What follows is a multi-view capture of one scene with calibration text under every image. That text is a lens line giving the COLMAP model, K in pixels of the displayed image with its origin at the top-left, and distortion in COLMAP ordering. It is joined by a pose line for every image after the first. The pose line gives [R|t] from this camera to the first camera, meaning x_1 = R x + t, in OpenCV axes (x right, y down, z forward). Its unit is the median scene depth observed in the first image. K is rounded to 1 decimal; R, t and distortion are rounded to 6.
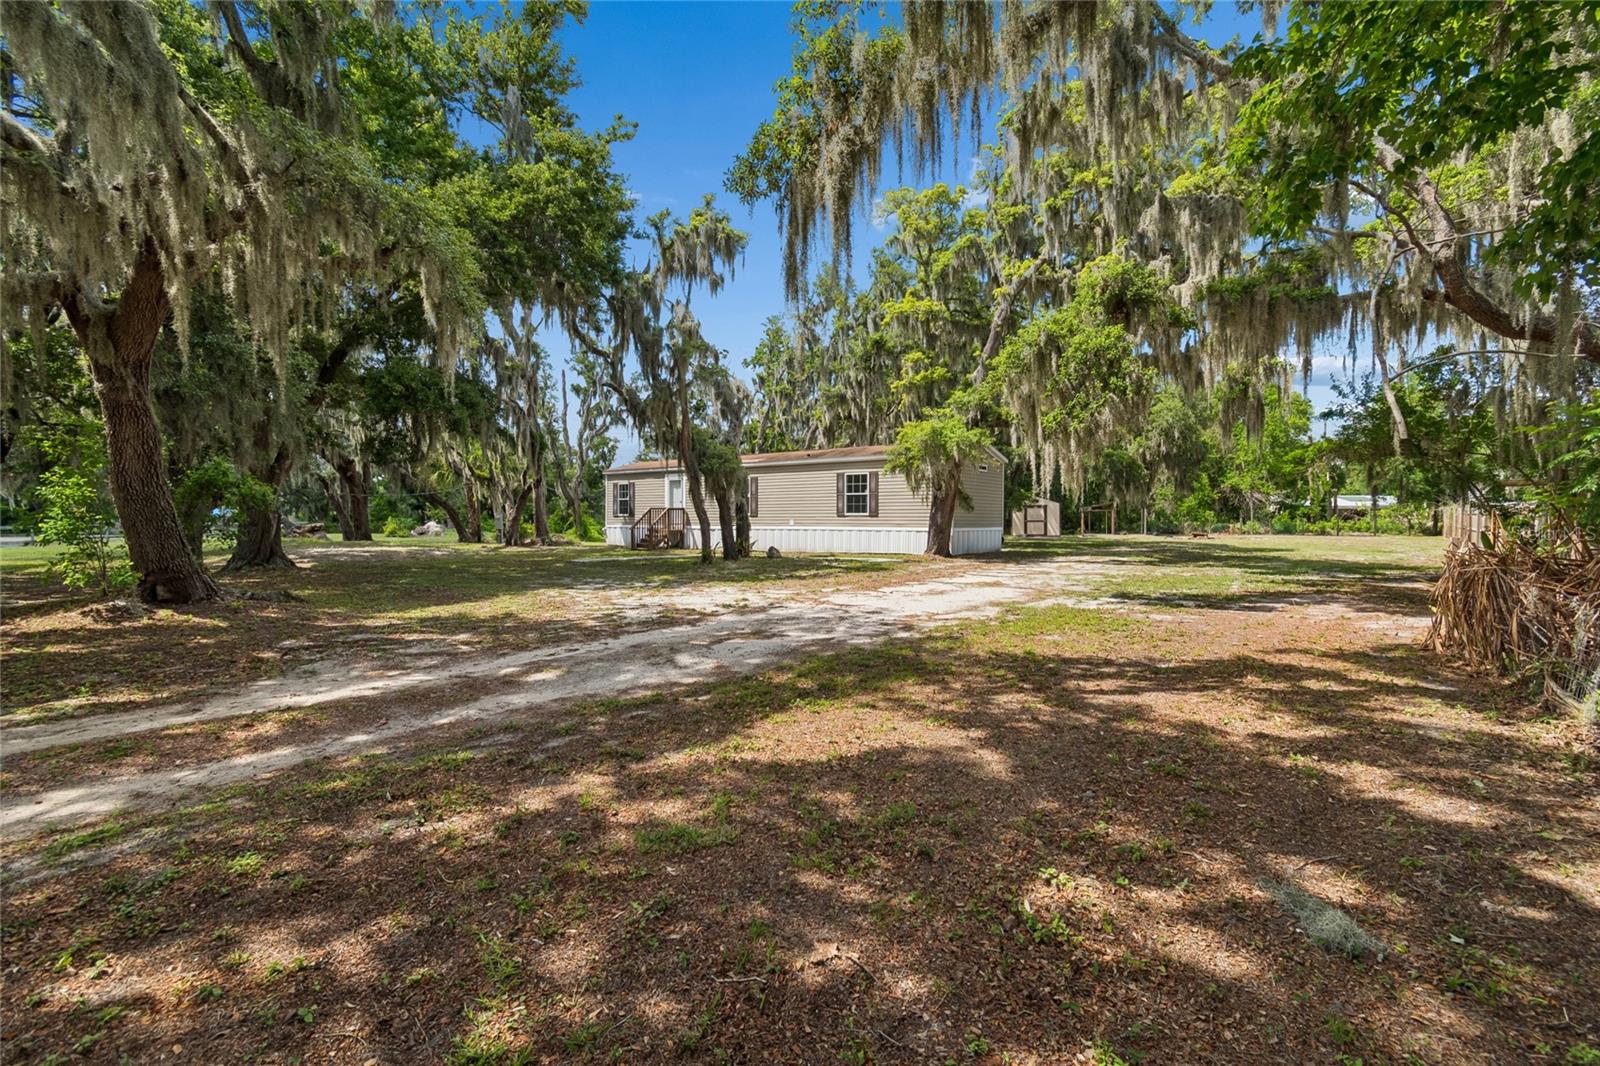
lens RADIAL K [[708.0, 0, 806.2], [0, 708.0, 529.5], [0, 0, 1]] dist [0.002372, -0.000953]
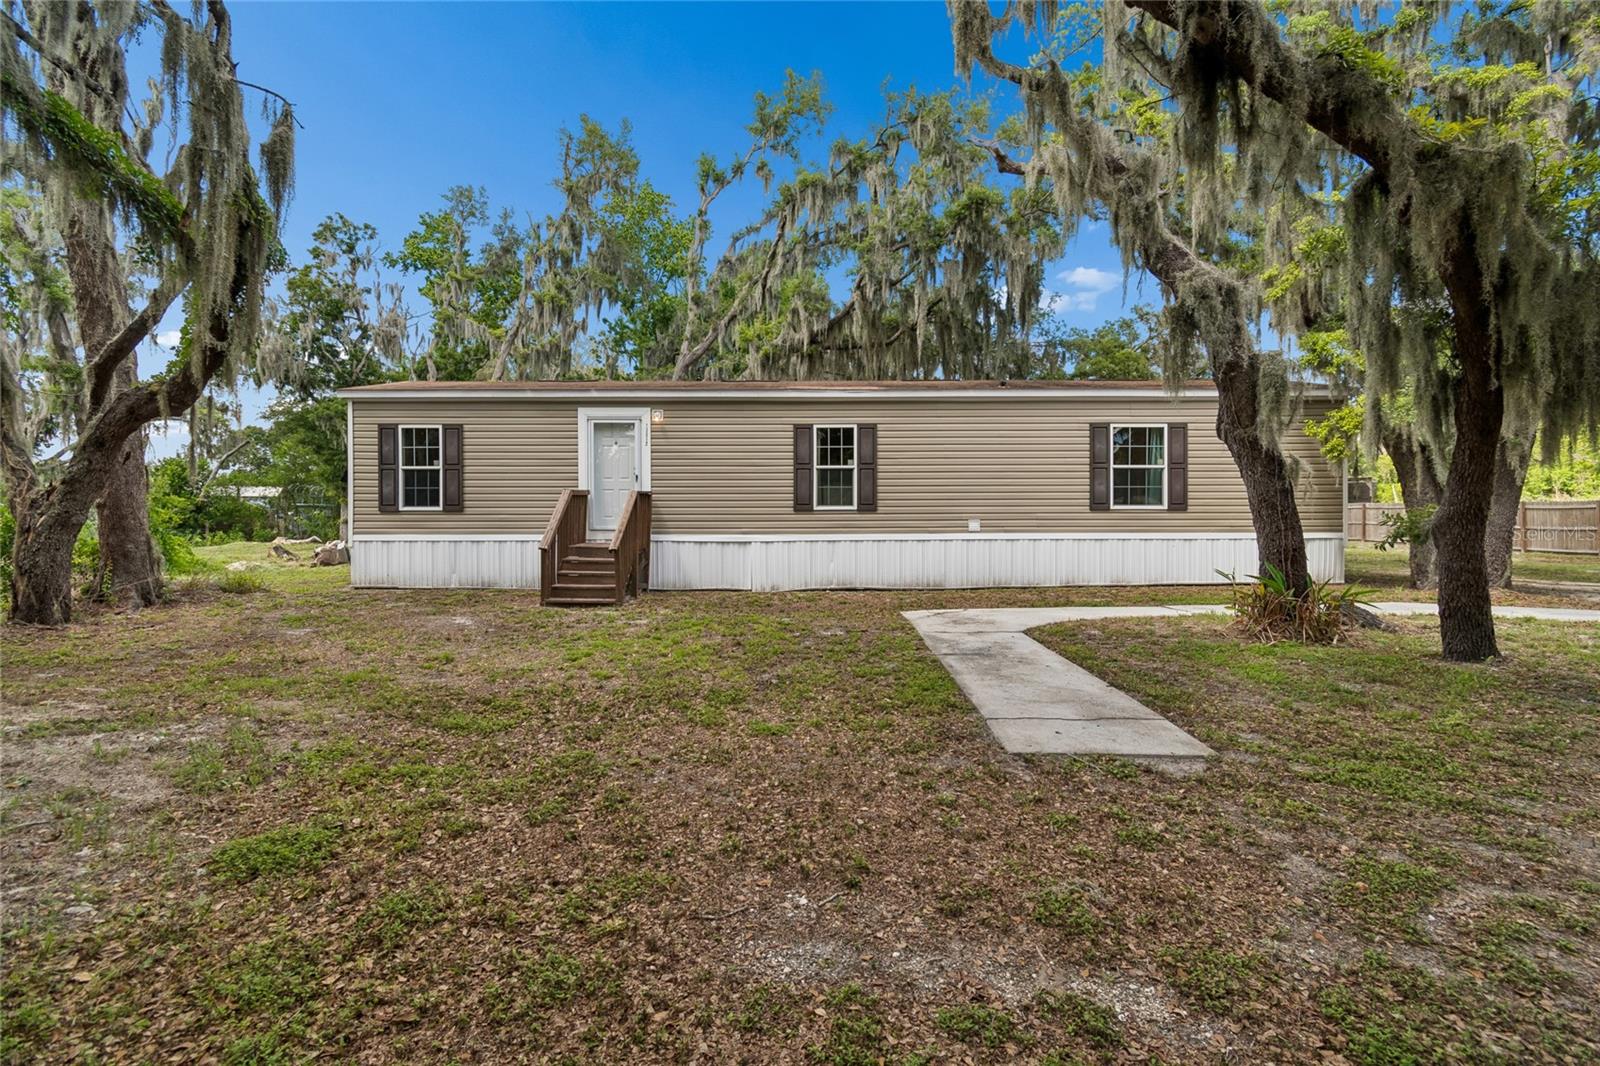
lens RADIAL K [[714.9, 0, 808.0], [0, 714.9, 527.5], [0, 0, 1]] dist [-0.012214, -0.000259]
pose [[0.802650, -0.013270, 0.596303, -0.414299], [0.008365, 0.999905, 0.010992, -0.014626], [-0.596392, -0.003835, 0.802684, 0.728620]]
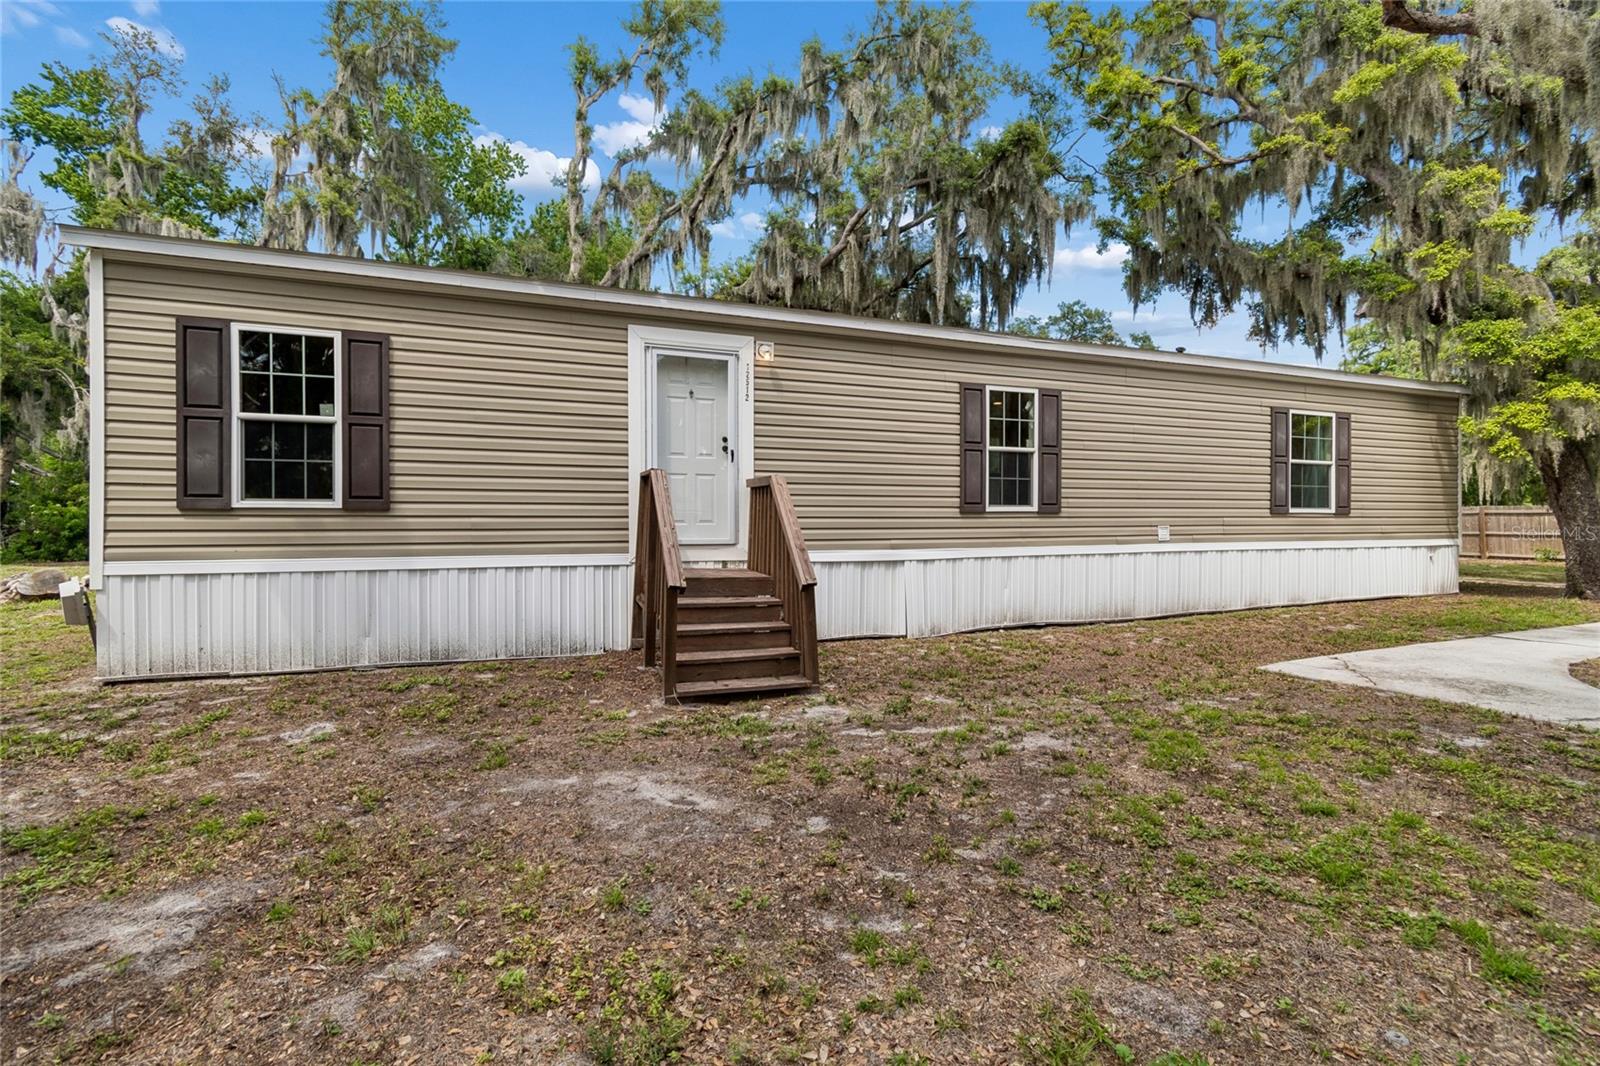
lens RADIAL K [[708.0, 0, 806.2], [0, 708.0, 529.5], [0, 0, 1]] dist [0.002372, -0.000953]
pose [[0.539165, -0.014709, 0.842072, -0.440113], [0.007325, 0.999892, 0.012775, -0.017839], [-0.842169, -0.000720, 0.539214, 1.019038]]
